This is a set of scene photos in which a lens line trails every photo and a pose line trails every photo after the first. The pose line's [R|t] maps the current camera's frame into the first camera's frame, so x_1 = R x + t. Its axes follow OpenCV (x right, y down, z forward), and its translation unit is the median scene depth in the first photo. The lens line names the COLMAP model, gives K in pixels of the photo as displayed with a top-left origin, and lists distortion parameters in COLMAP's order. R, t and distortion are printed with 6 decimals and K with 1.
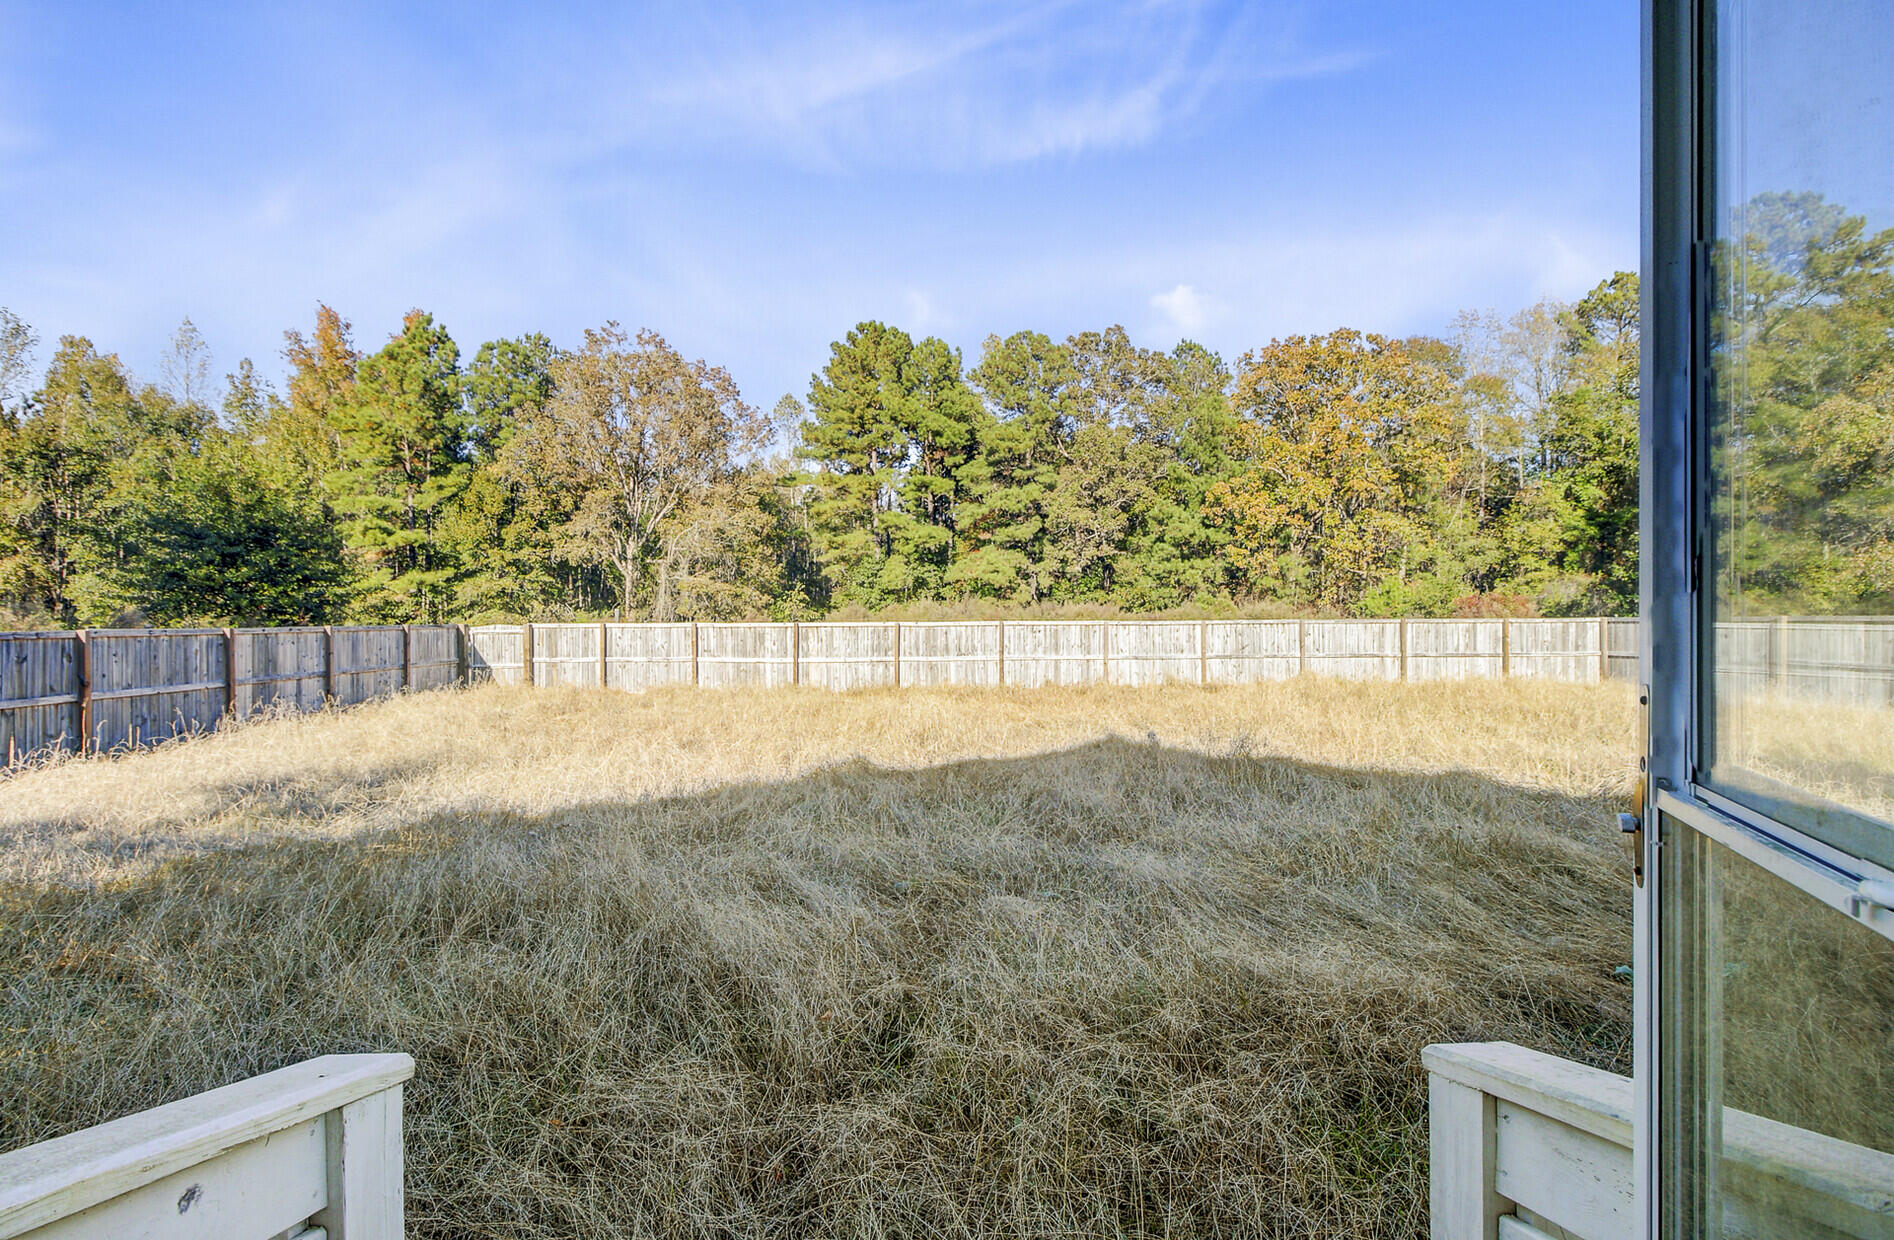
lens RADIAL K [[877.1, 0, 936.9], [0, 877.1, 608.7], [0, 0, 1]] dist [-0.015947, 0.011478]
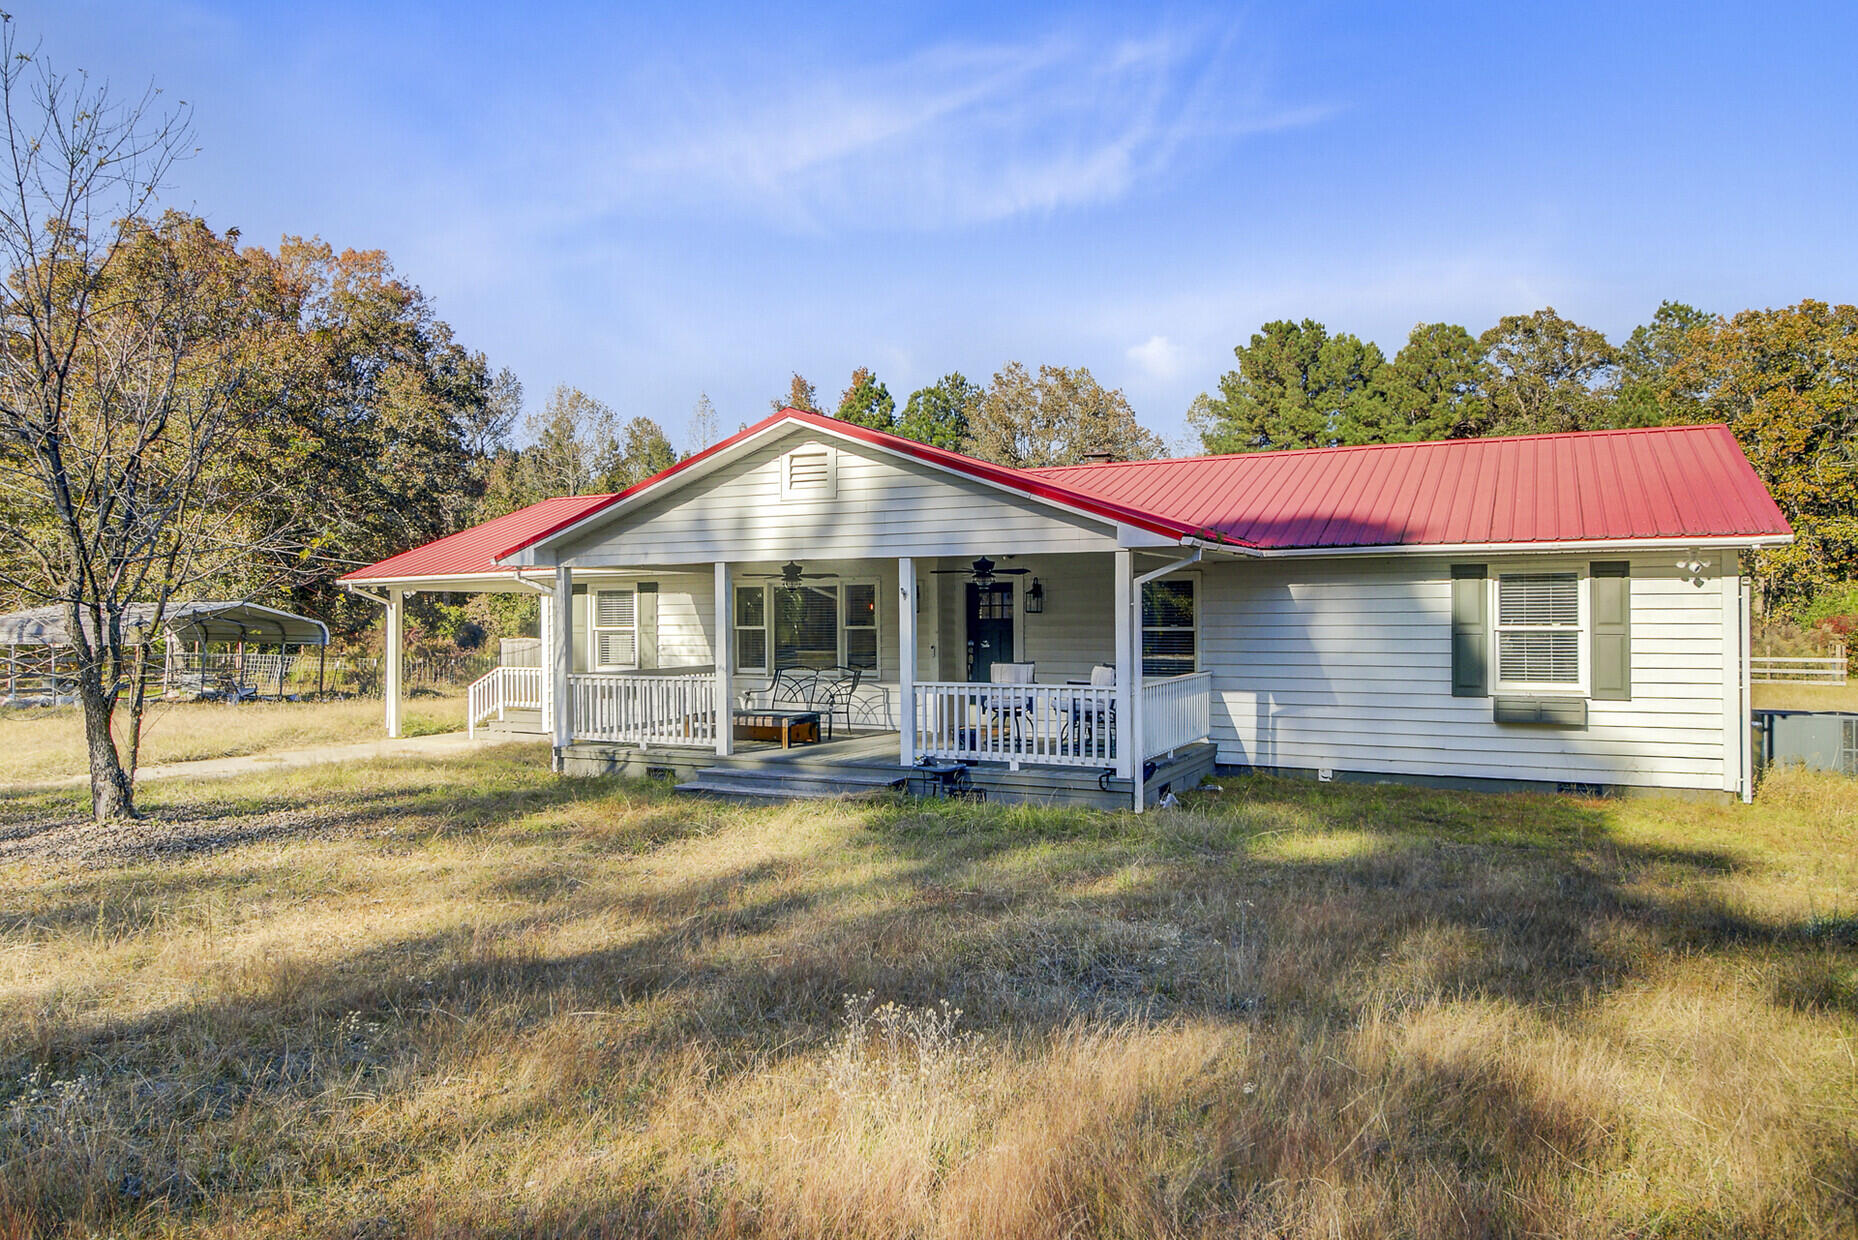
lens RADIAL K [[1258.3, 0, 925.3], [0, 1258.3, 609.5], [0, 0, 1]] dist [0.004405, -0.004095]
pose [[0.894393, -0.000473, -0.447283, 0.235850], [-0.002639, 0.999976, -0.006335, -0.008177], [0.447275, 0.006846, 0.894370, -0.471590]]
